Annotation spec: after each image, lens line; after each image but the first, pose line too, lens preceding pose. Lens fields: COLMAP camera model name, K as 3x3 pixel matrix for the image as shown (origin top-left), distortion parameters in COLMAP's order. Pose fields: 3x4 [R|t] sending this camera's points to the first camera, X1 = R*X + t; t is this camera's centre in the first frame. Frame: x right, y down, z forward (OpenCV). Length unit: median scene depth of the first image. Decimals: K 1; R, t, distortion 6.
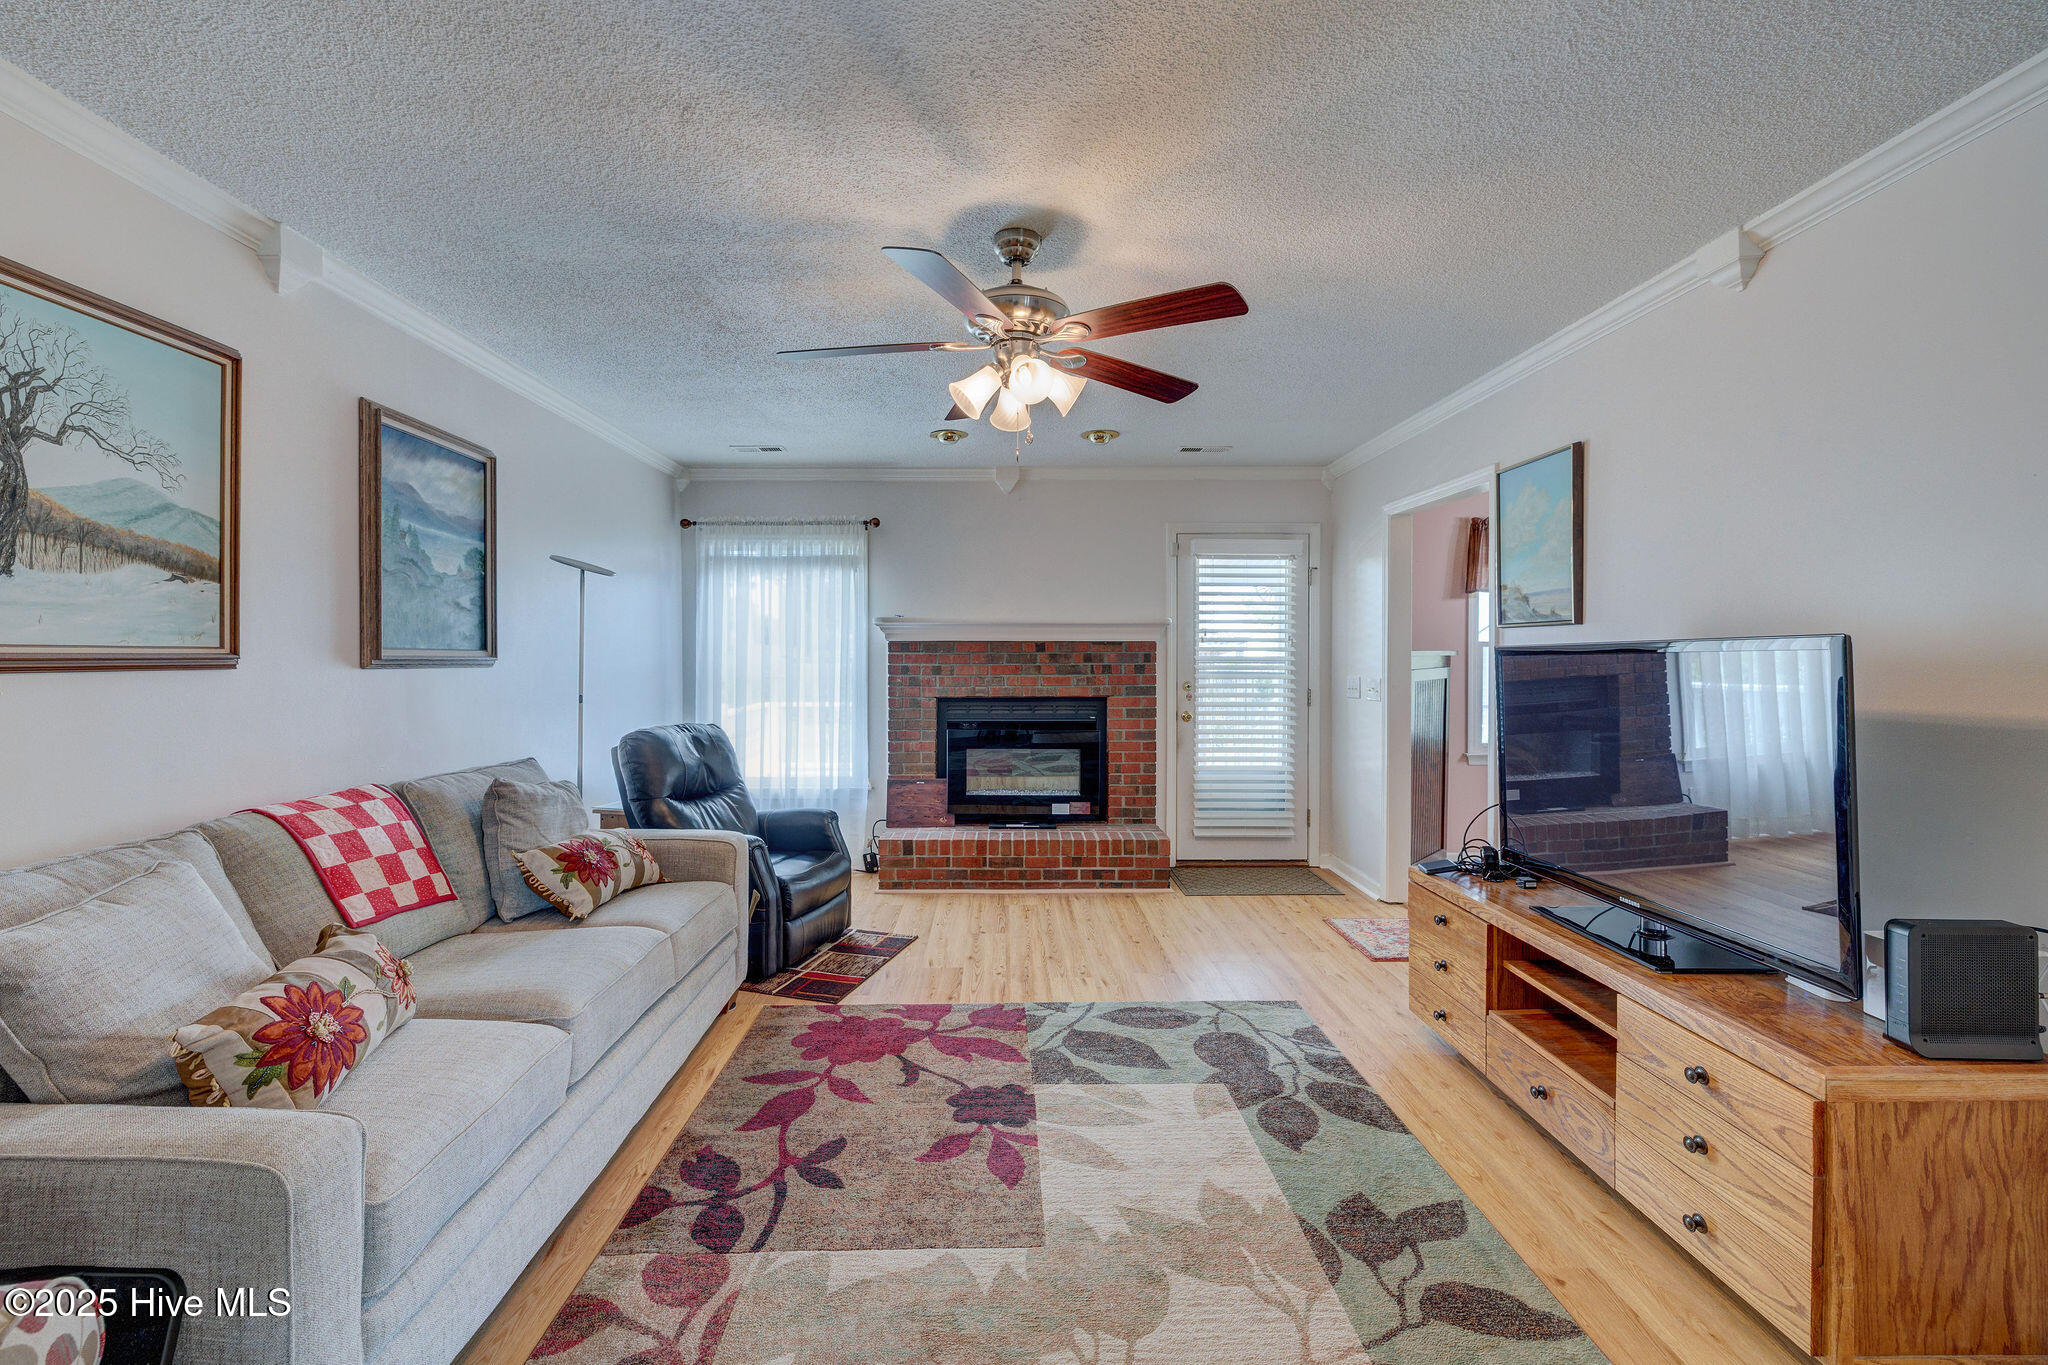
lens RADIAL K [[856.9, 0, 995.8], [0, 856.9, 665.2], [0, 0, 1]] dist [-0.000082, 0.000653]
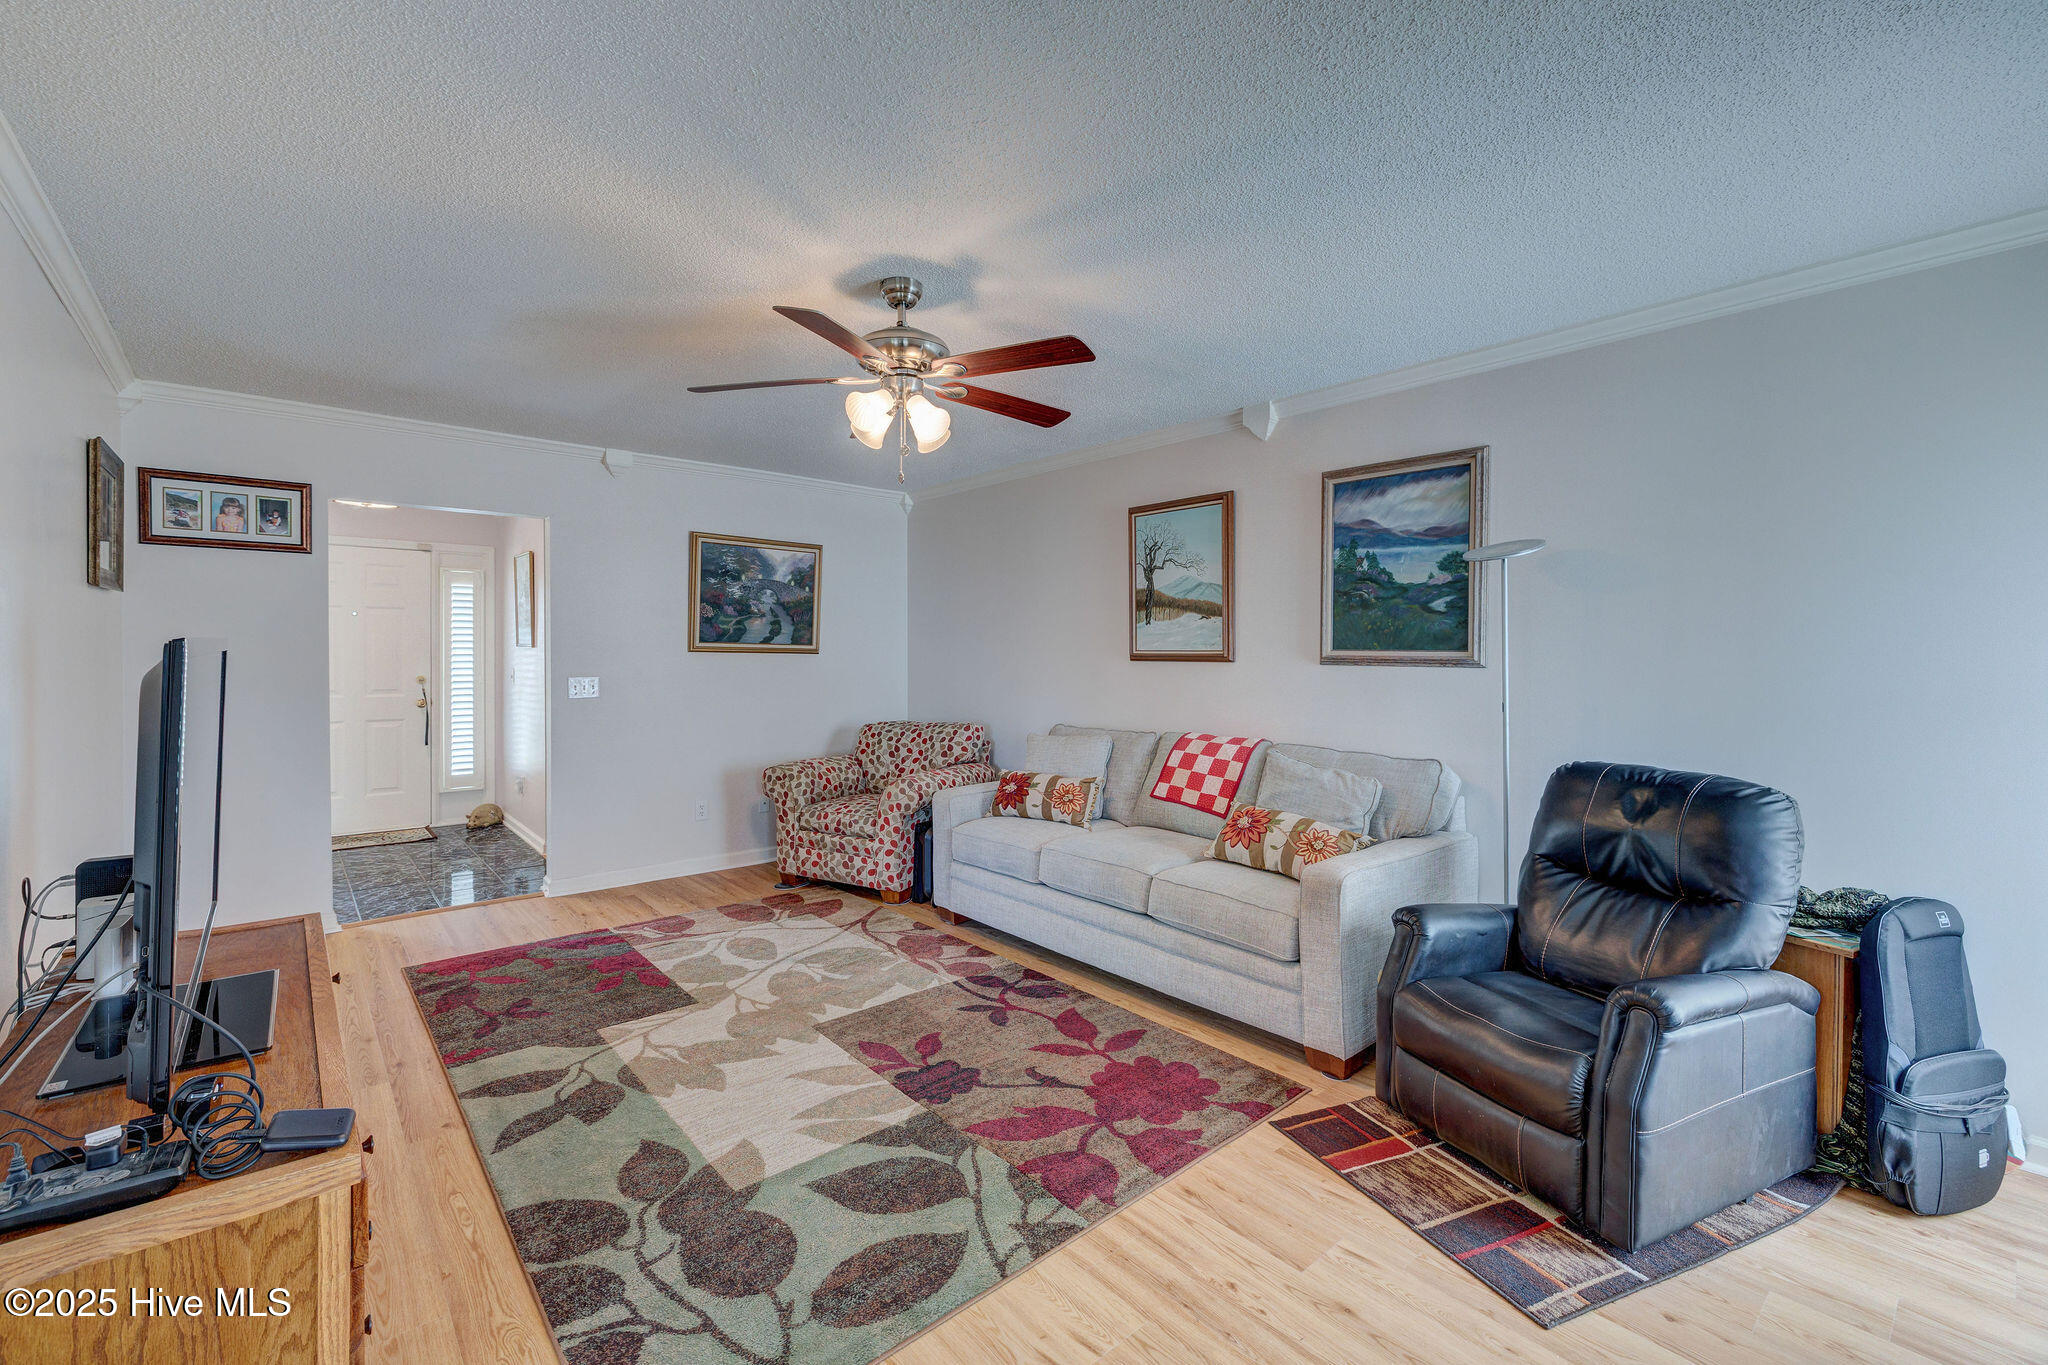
lens RADIAL K [[856.9, 0, 995.8], [0, 856.9, 665.2], [0, 0, 1]] dist [-0.000082, 0.000653]
pose [[-0.765536, 0.008623, -0.643336, 0.521765], [-0.008892, 0.999673, 0.023981, -0.021551], [0.643332, 0.024079, -0.765209, 1.553560]]
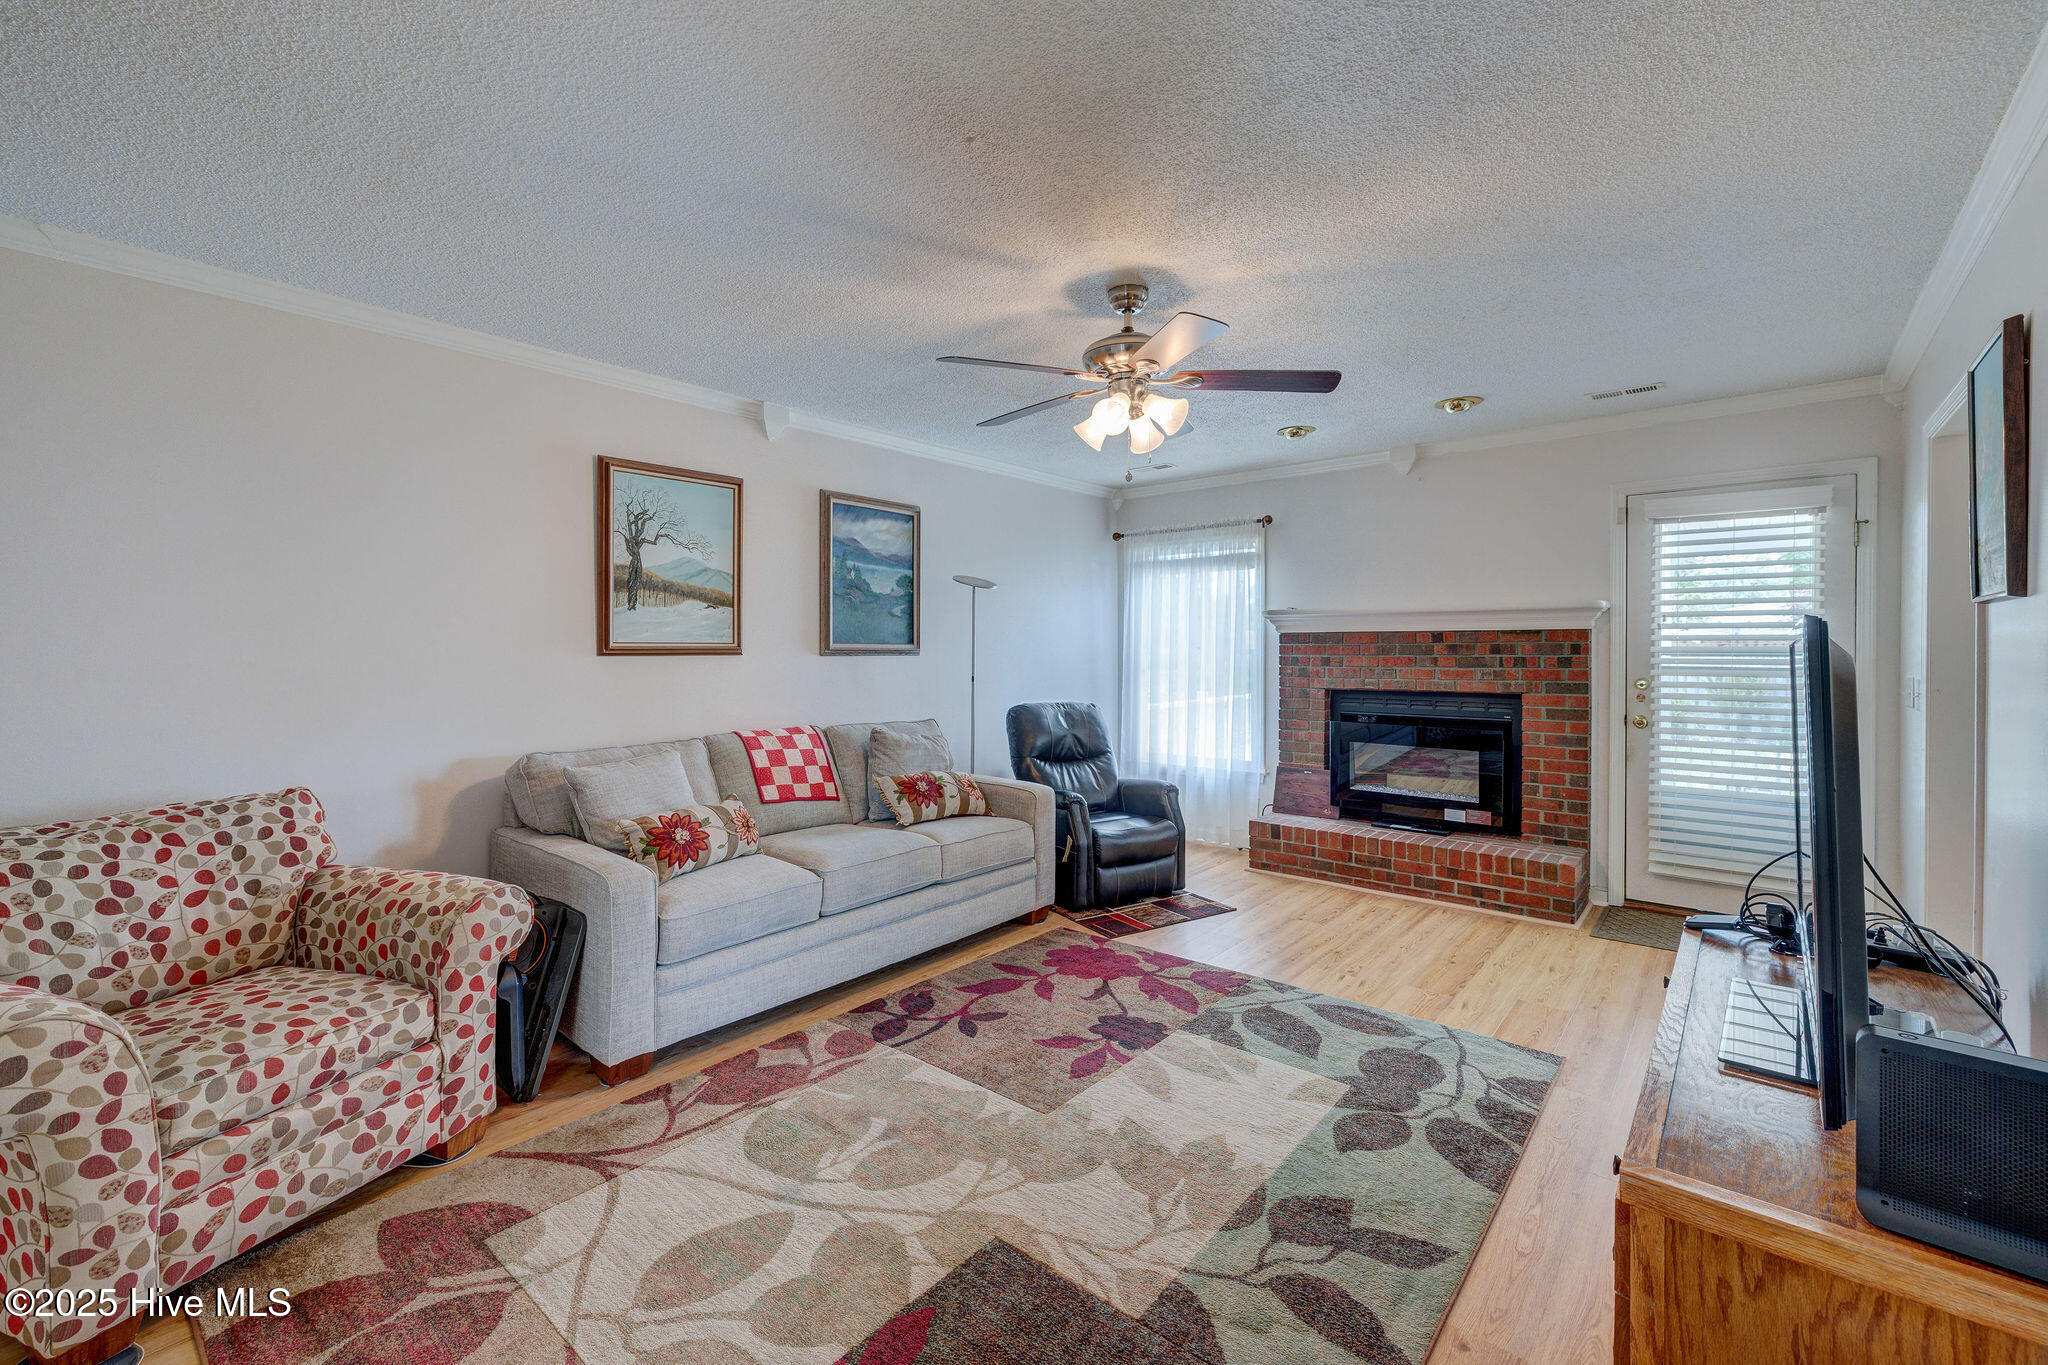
lens RADIAL K [[855.3, 0, 1006.4], [0, 855.3, 659.6], [0, 0, 1]] dist [-0.001861, -0.000053]
pose [[0.750914, 0.008355, -0.660347, 0.538684], [-0.006104, 0.999965, 0.005711, 0.000252], [0.660372, -0.000257, 0.750938, 0.009599]]
